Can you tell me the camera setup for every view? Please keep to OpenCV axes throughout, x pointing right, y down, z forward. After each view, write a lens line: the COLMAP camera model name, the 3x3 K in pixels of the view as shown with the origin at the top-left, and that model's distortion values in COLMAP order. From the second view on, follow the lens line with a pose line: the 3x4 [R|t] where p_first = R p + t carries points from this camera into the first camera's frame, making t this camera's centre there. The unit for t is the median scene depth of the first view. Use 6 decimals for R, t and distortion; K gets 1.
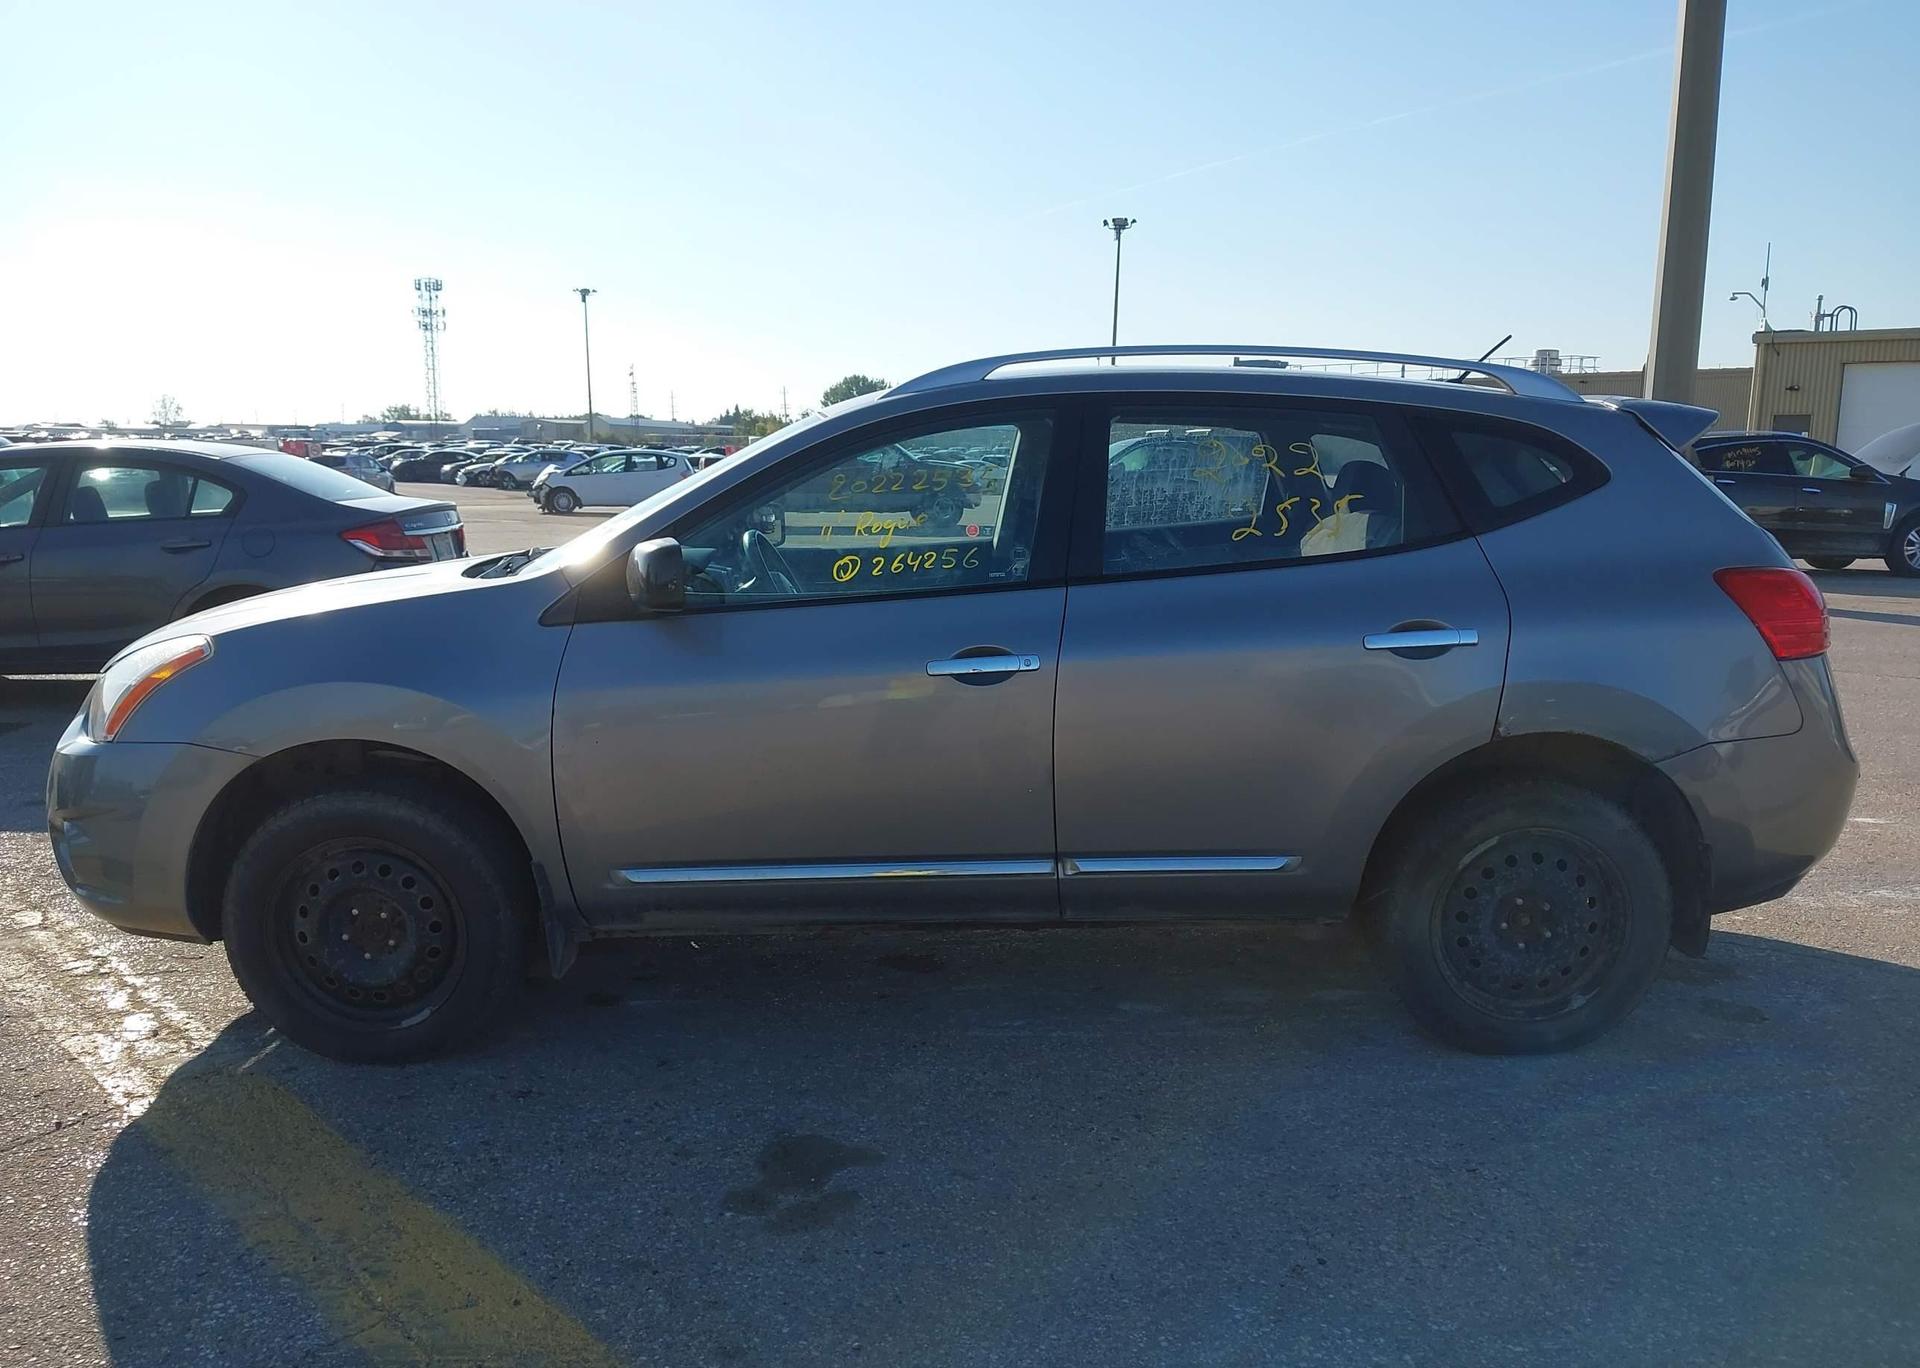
lens RADIAL K [[1573.7, 0, 924.6], [0, 1573.7, 701.5], [0, 0, 1]] dist [0.013878, -0.004638]
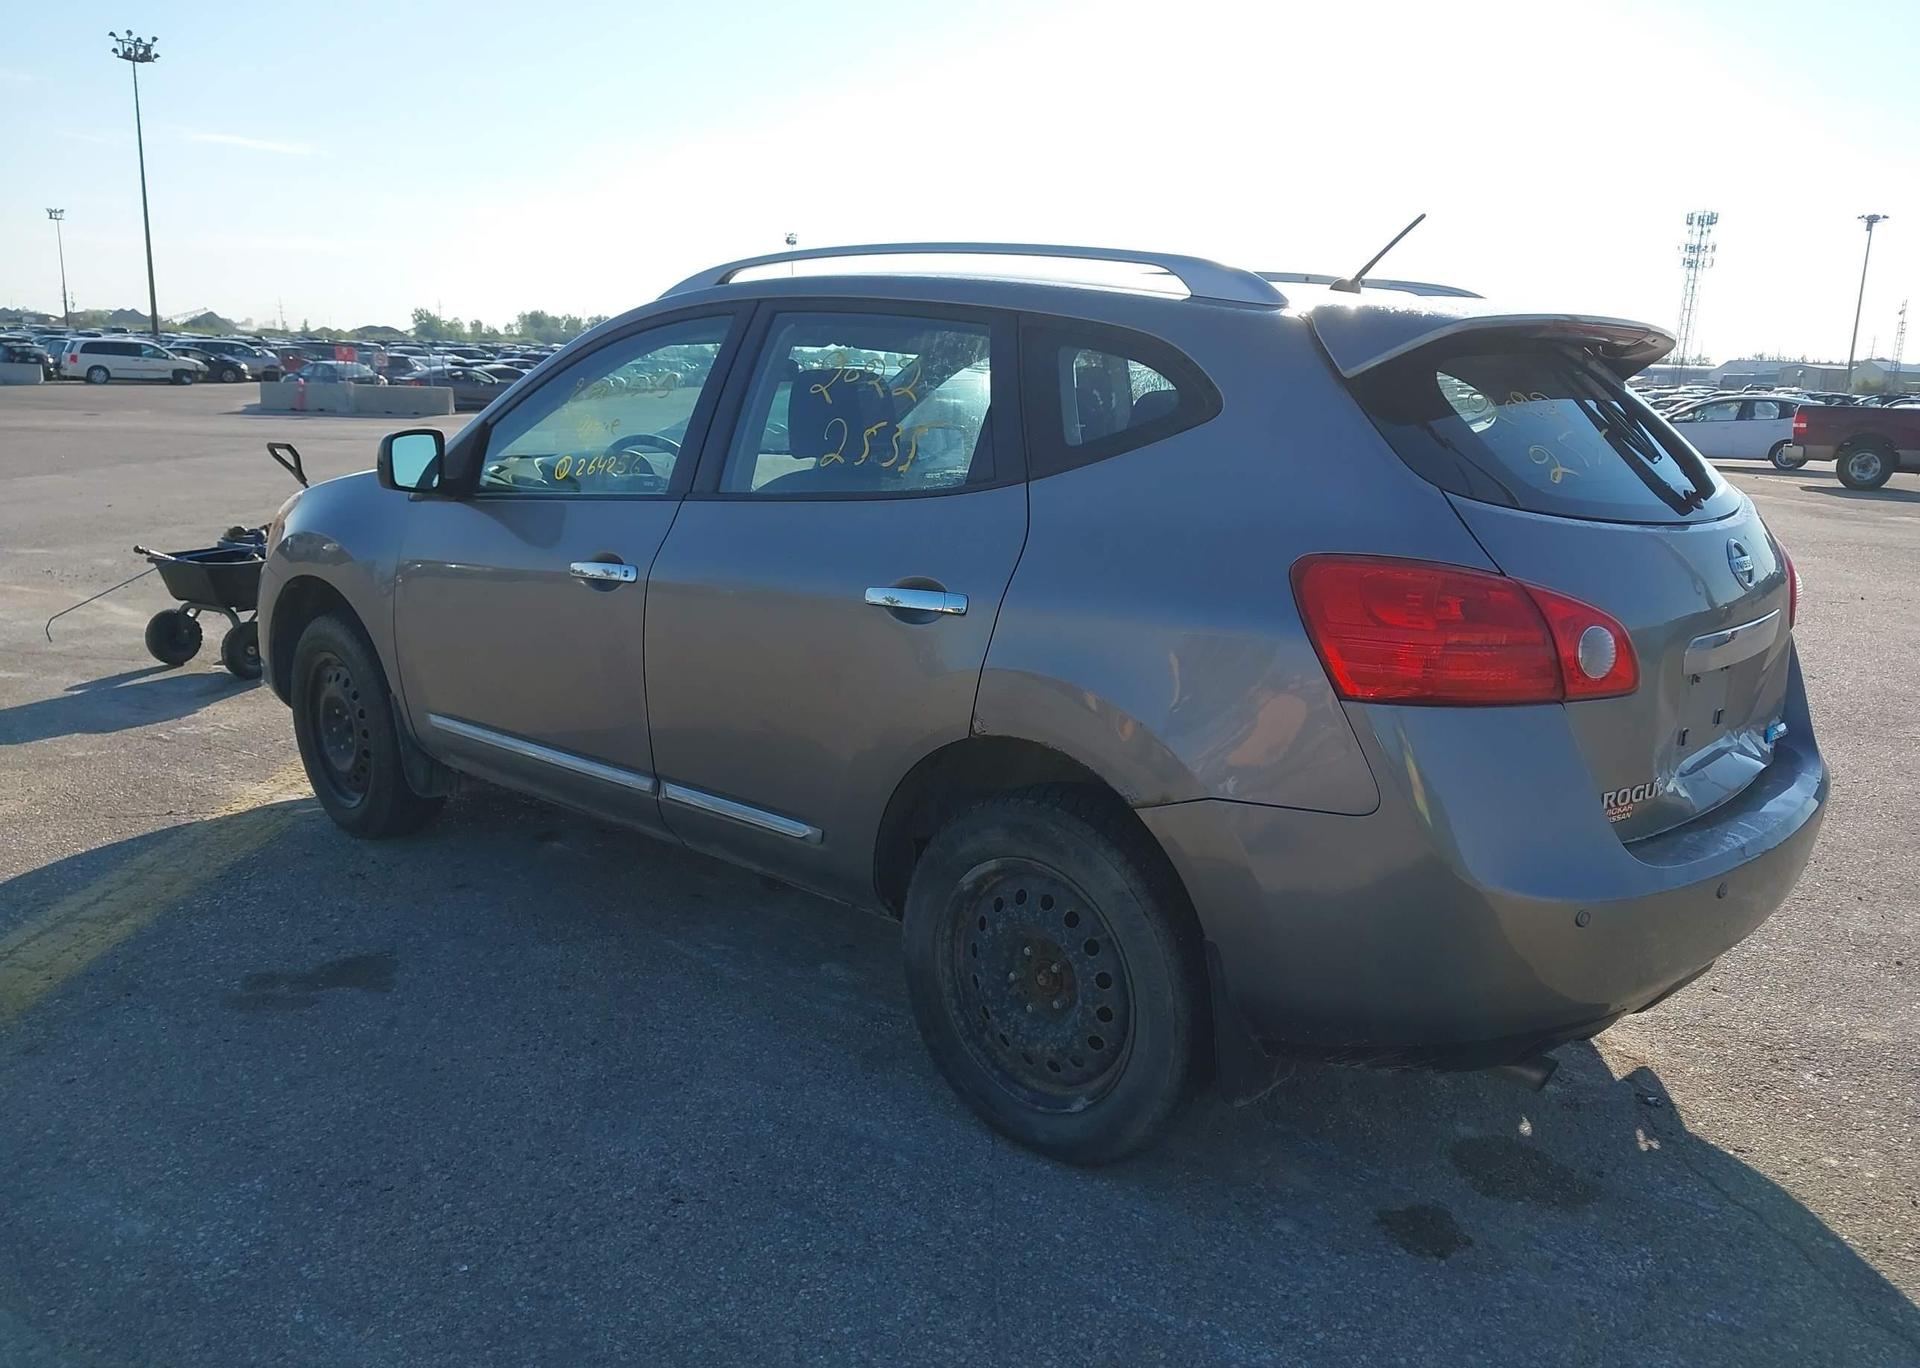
lens RADIAL K [[1580.4, 0, 960.0], [0, 1580.4, 684.0], [0, 0, 1]] dist [0.009057, -0.012382]
pose [[0.701899, 0.155016, -0.695204, 0.876485], [-0.139431, 0.987050, 0.079318, -0.061453], [0.698496, 0.041260, 0.714423, 0.412167]]
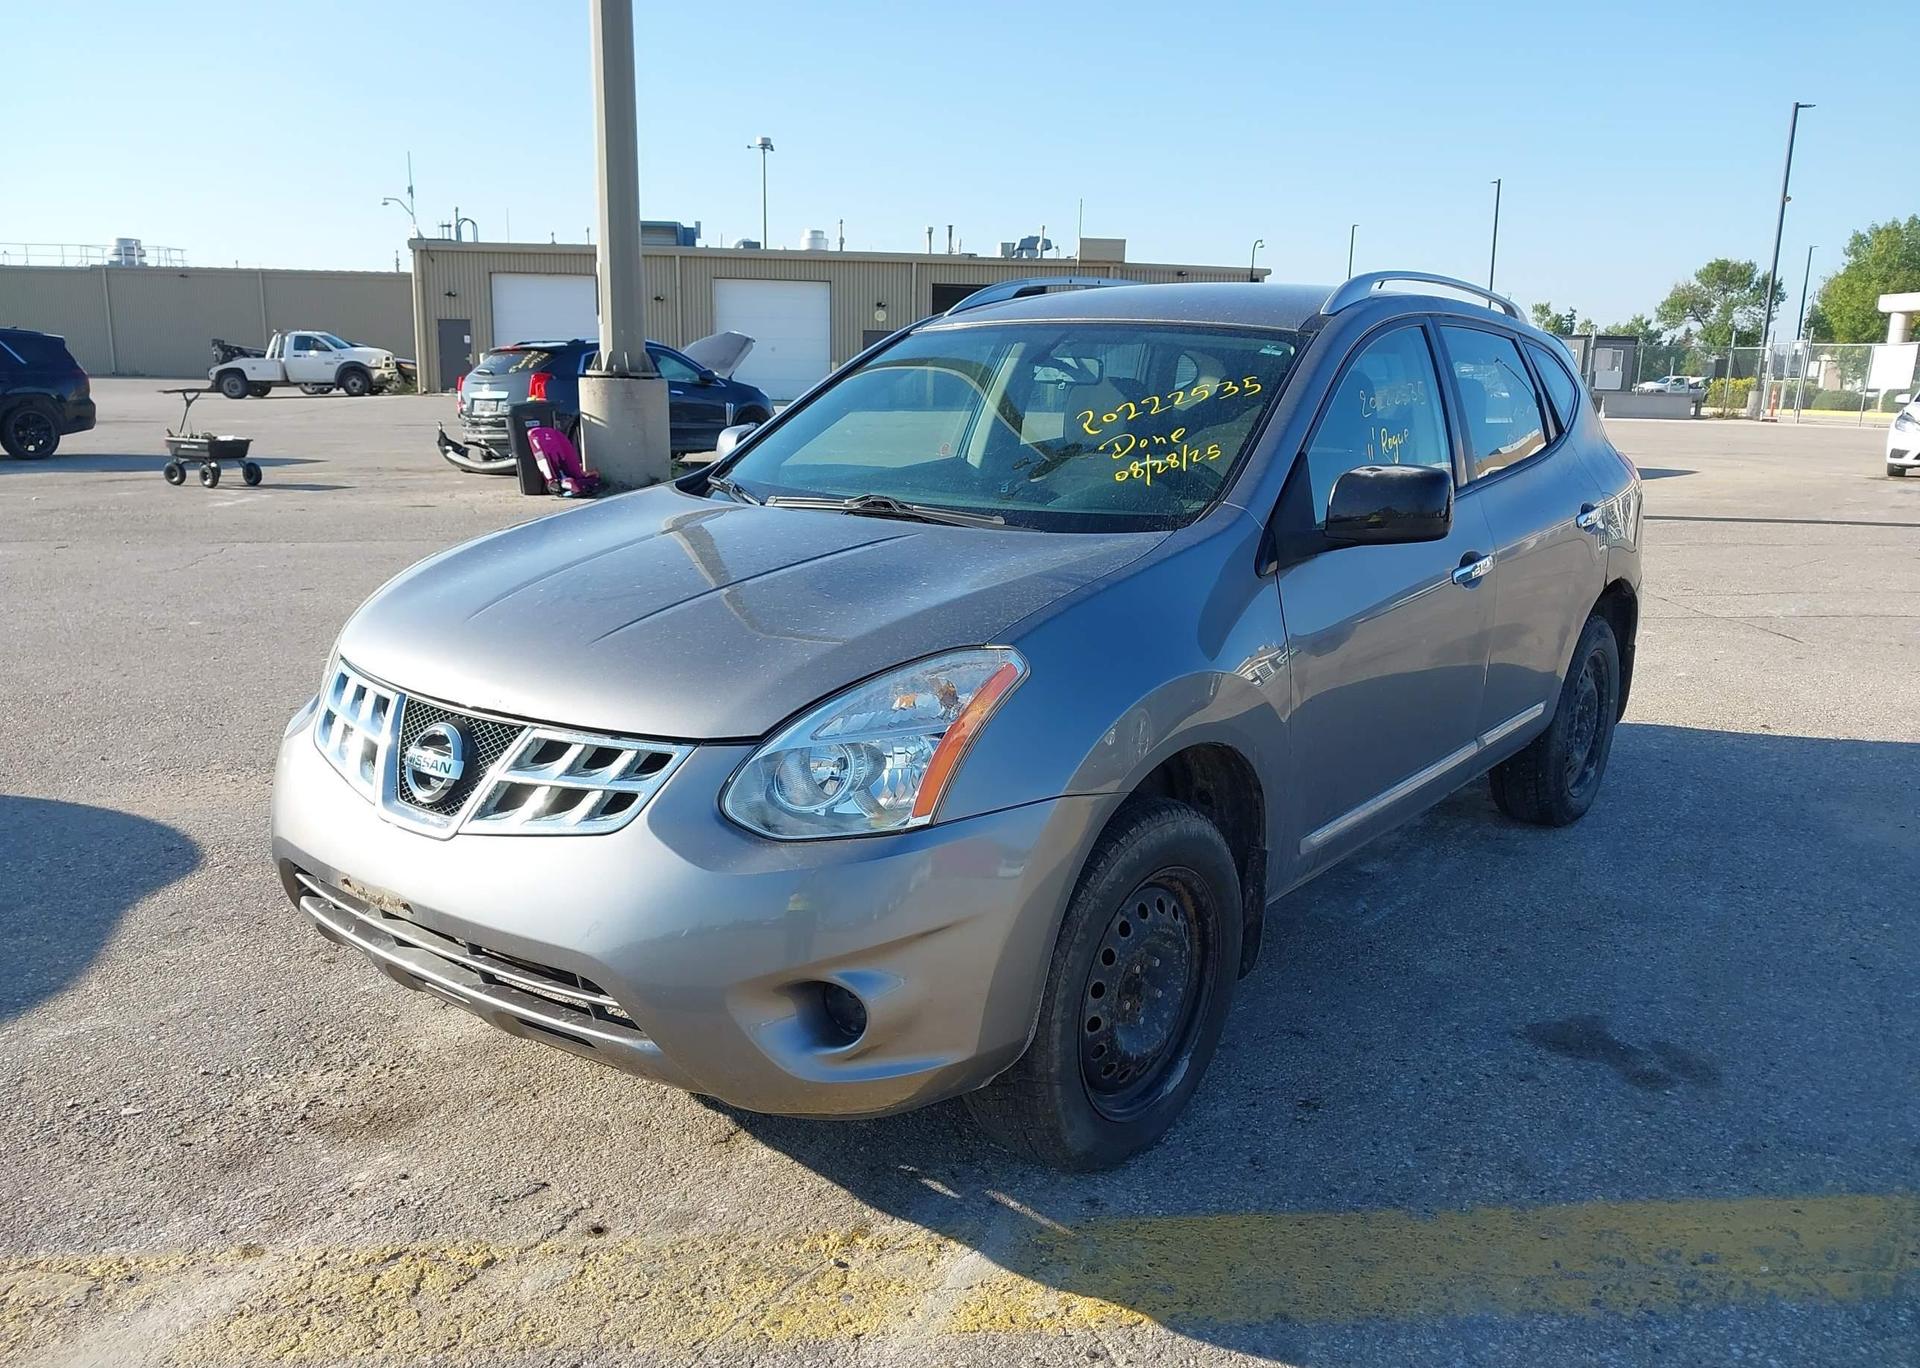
lens RADIAL K [[1595.8, 0, 960.0], [0, 1595.8, 684.0], [0, 0, 1]] dist [0.006712, 0.004614]
pose [[0.608504, -0.154329, 0.778400, -1.014560], [0.115598, 0.987682, 0.105455, -0.101518], [-0.785086, 0.025811, 0.618848, 0.575420]]
